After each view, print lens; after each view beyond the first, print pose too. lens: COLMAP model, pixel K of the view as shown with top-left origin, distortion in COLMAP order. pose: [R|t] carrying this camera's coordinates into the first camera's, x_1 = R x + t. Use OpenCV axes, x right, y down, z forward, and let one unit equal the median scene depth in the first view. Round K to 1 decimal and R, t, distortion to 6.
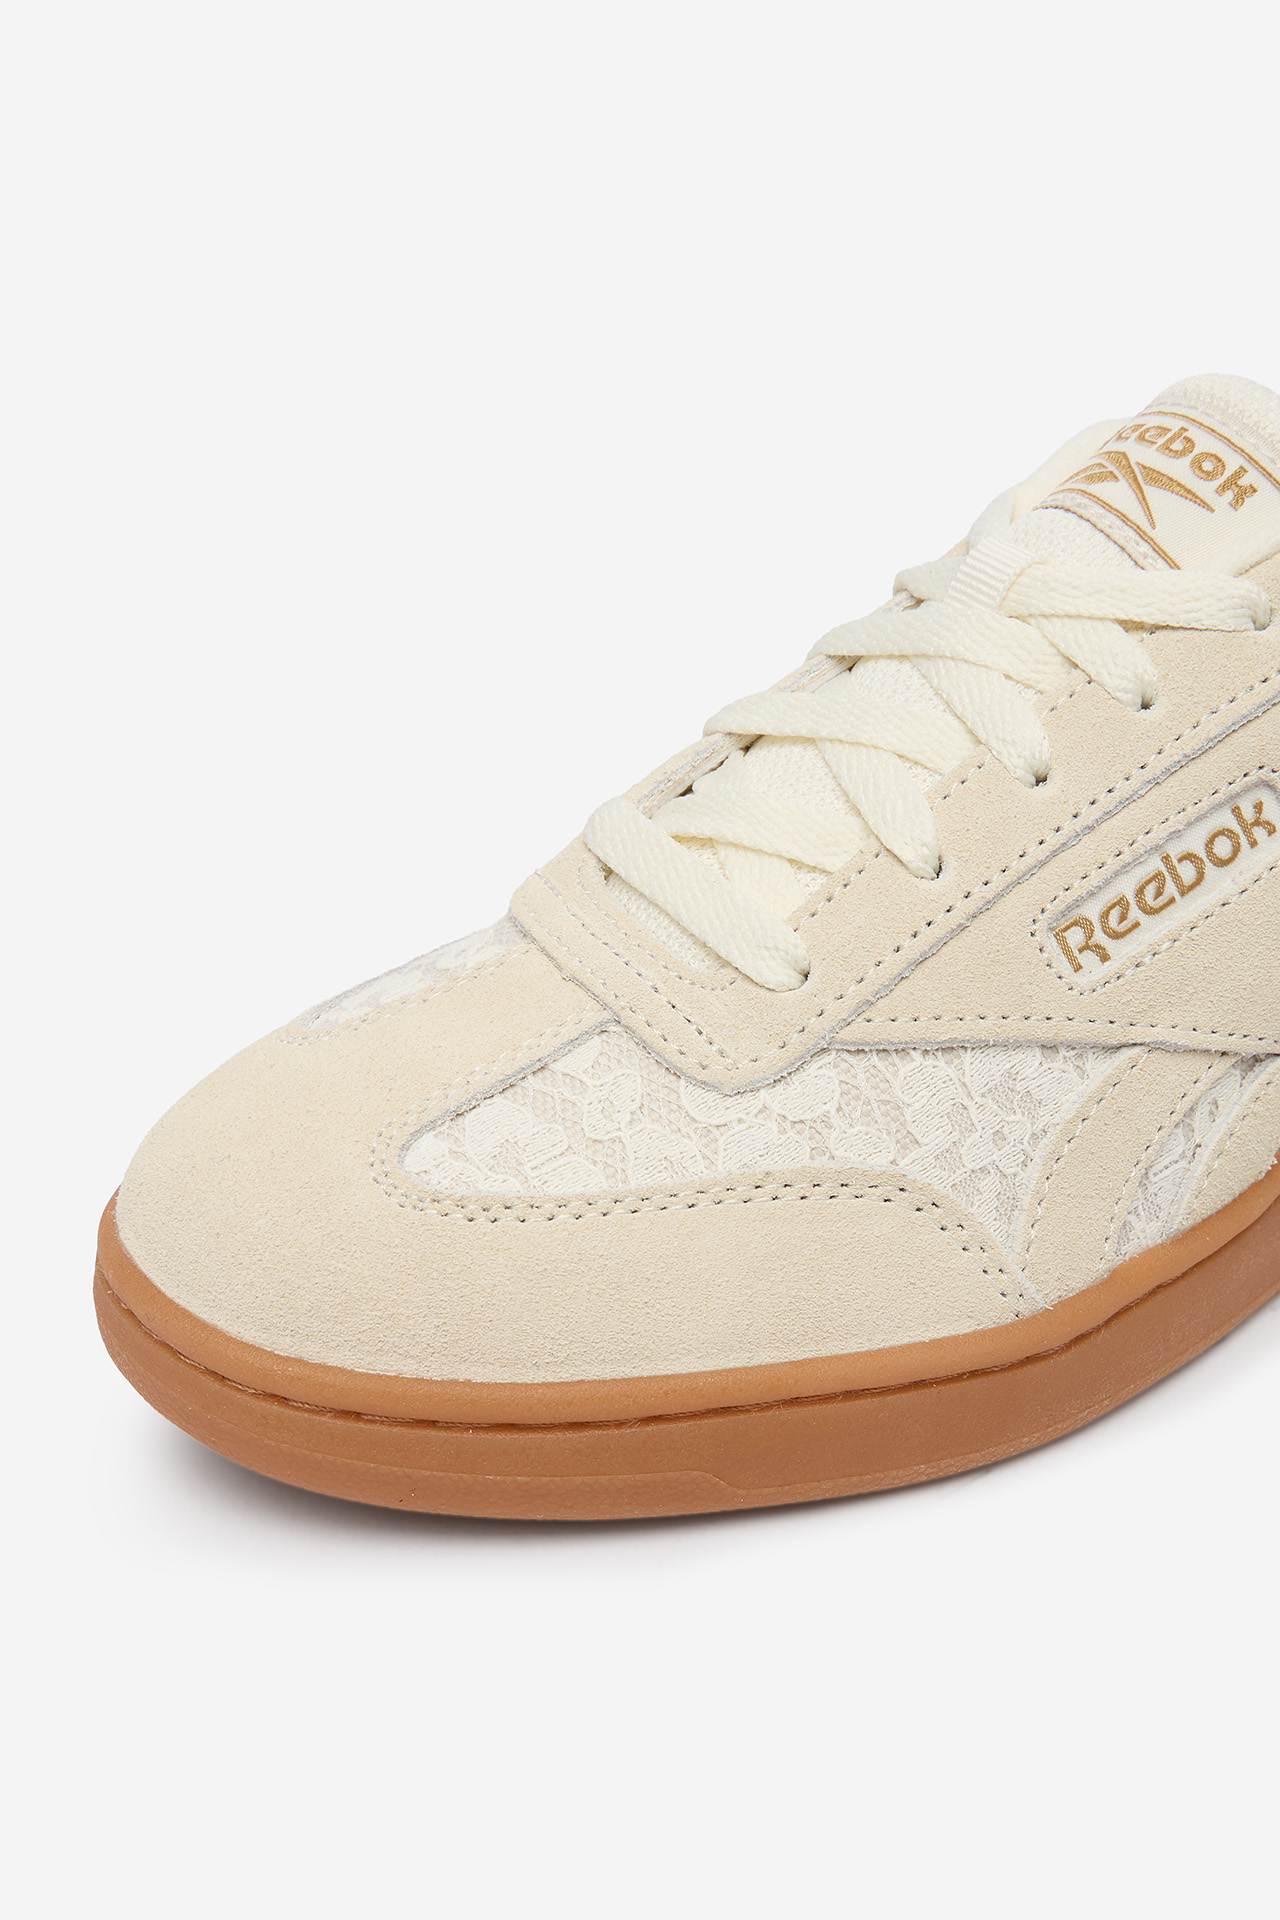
lens RADIAL K [[2184.8, 0, 642.9], [0, 2184.8, 969.8], [0, 0, 1]] dist [-0.042190, 0.000000]
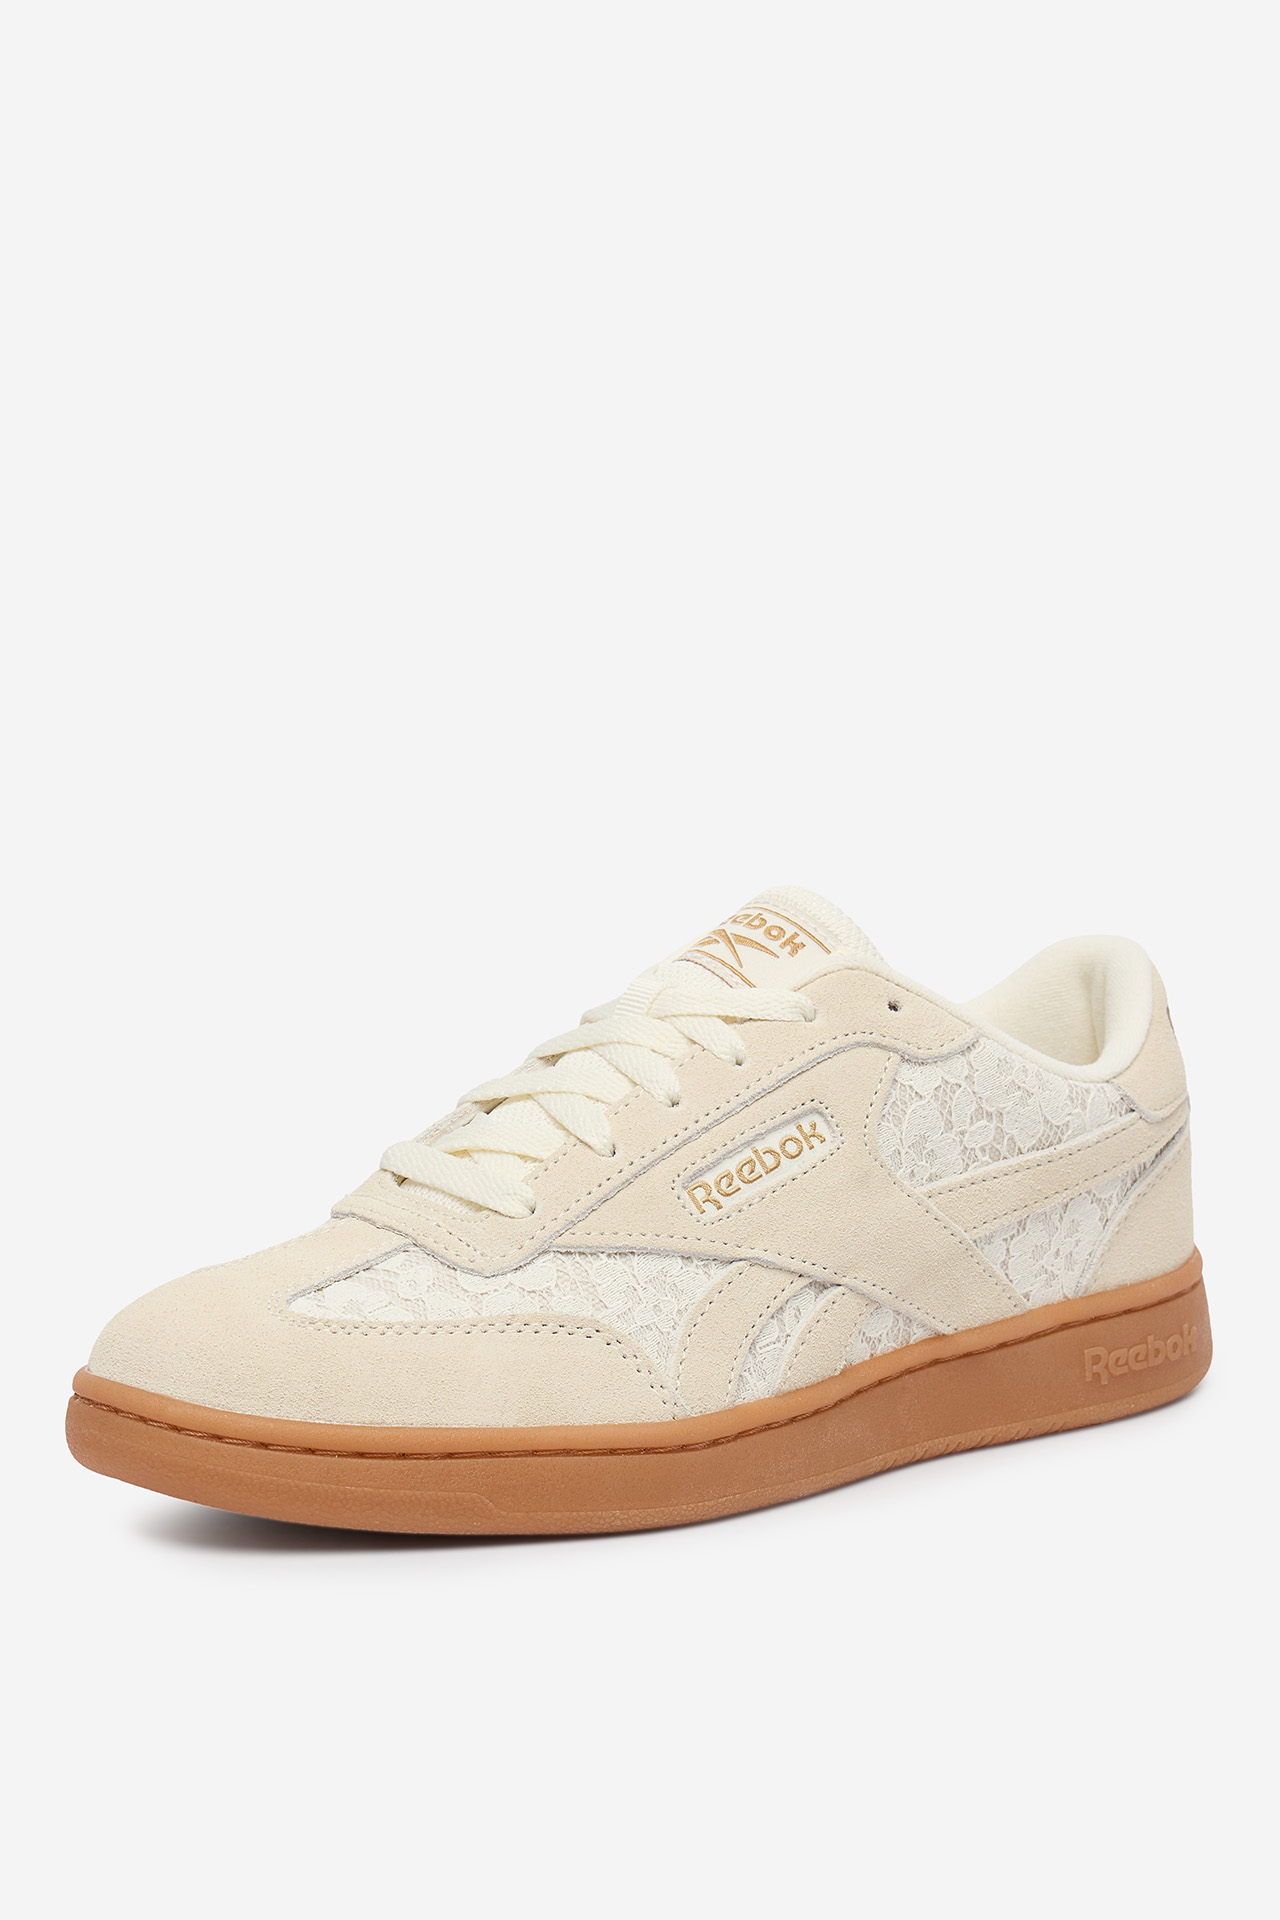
lens RADIAL K [[5008.6, 0, 644.5], [0, 5008.6, 966.2], [0, 0, 1]] dist [-0.117578, 0.000000]
pose [[0.992842, 0.007351, 0.119205, -0.279605], [0.039529, 0.921624, -0.386066, 1.240298], [-0.112700, 0.388015, 0.914737, -2.405439]]
